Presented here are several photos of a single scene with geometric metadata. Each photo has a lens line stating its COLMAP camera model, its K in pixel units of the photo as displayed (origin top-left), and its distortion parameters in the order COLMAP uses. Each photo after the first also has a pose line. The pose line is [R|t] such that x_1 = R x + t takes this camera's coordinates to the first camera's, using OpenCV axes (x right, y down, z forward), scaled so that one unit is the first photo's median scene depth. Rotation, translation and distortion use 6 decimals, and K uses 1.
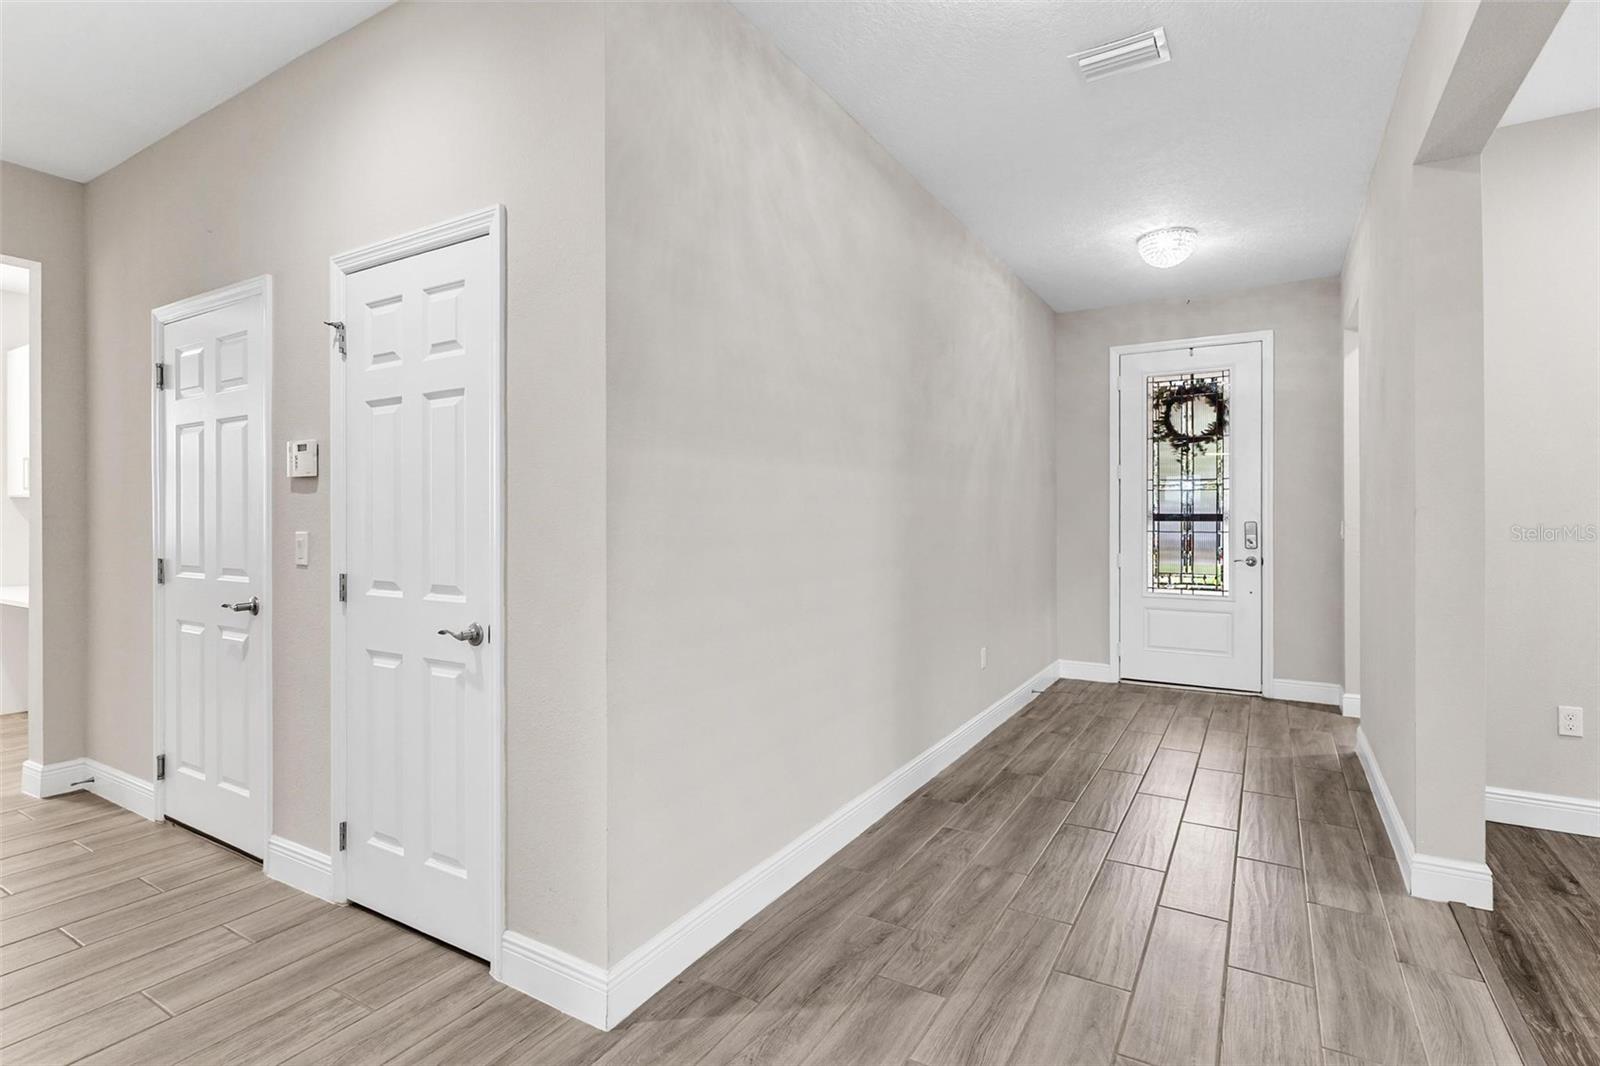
lens RADIAL K [[778.3, 0, 791.1], [0, 778.3, 522.4], [0, 0, 1]] dist [0.003722, -0.001052]
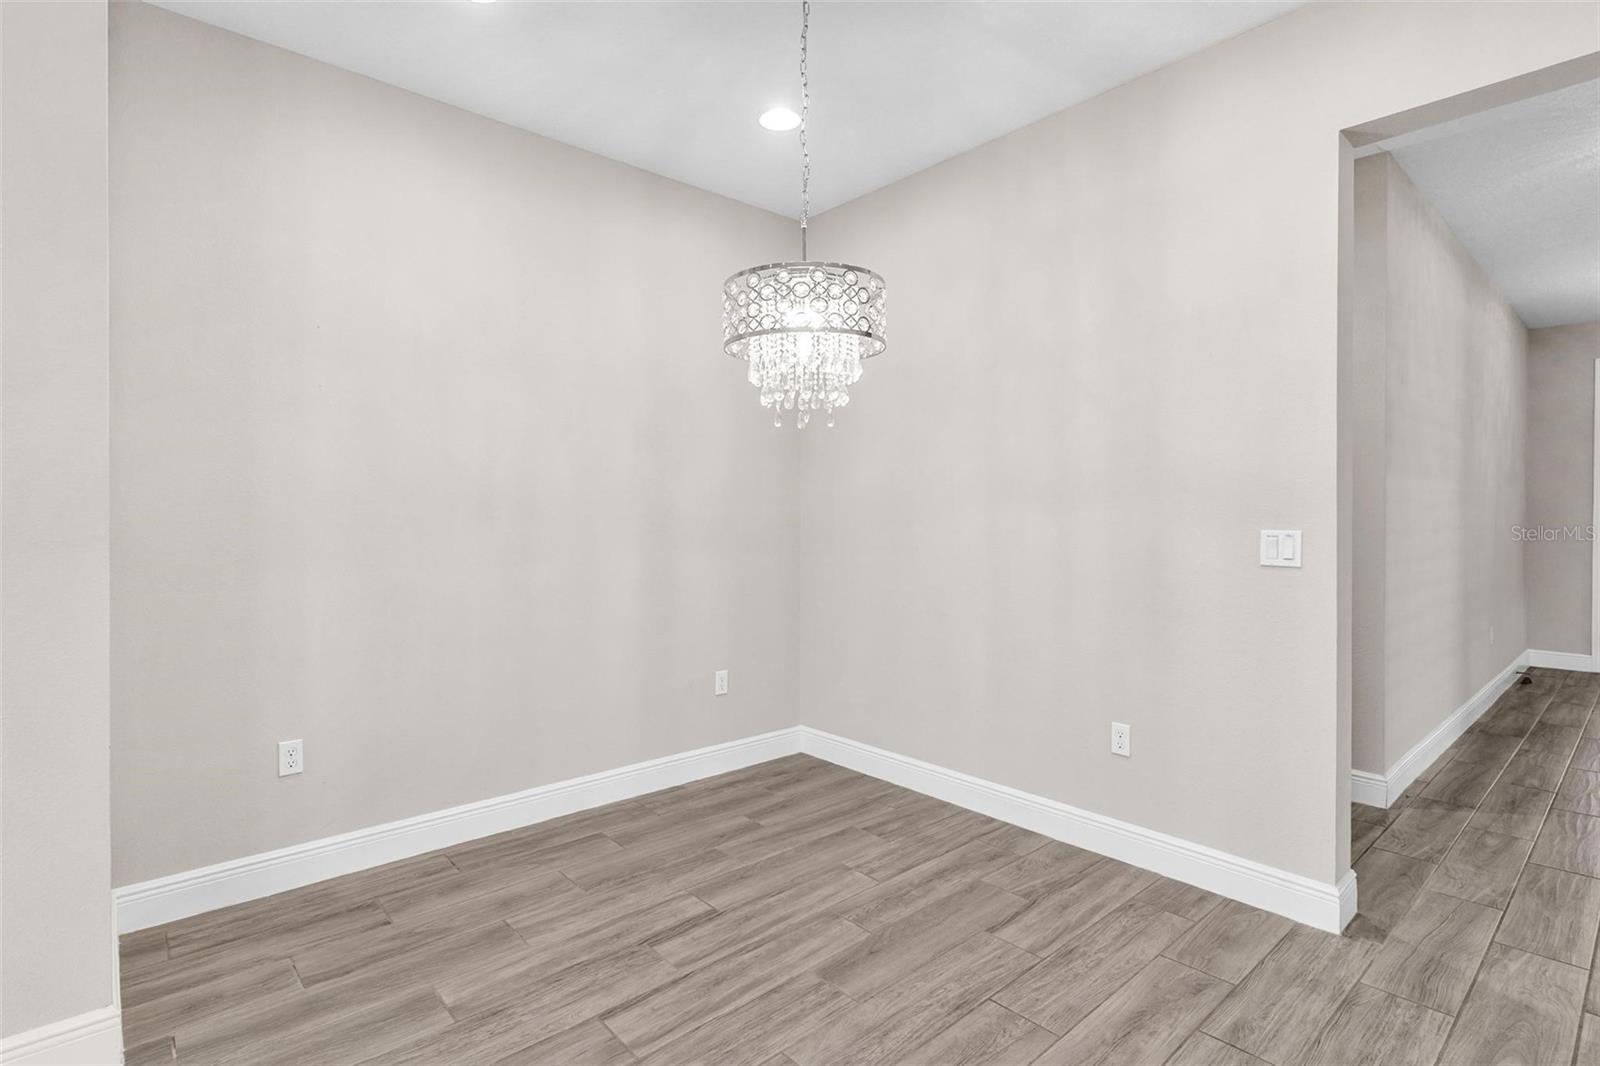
lens RADIAL K [[778.3, 0, 792.1], [0, 778.3, 526.4], [0, 0, 1]] dist [0.003722, -0.001052]
pose [[0.955162, 0.006192, -0.296018, -0.504413], [-0.004350, 0.999967, 0.006880, 0.003803], [0.296051, -0.005284, 0.955158, -0.543789]]
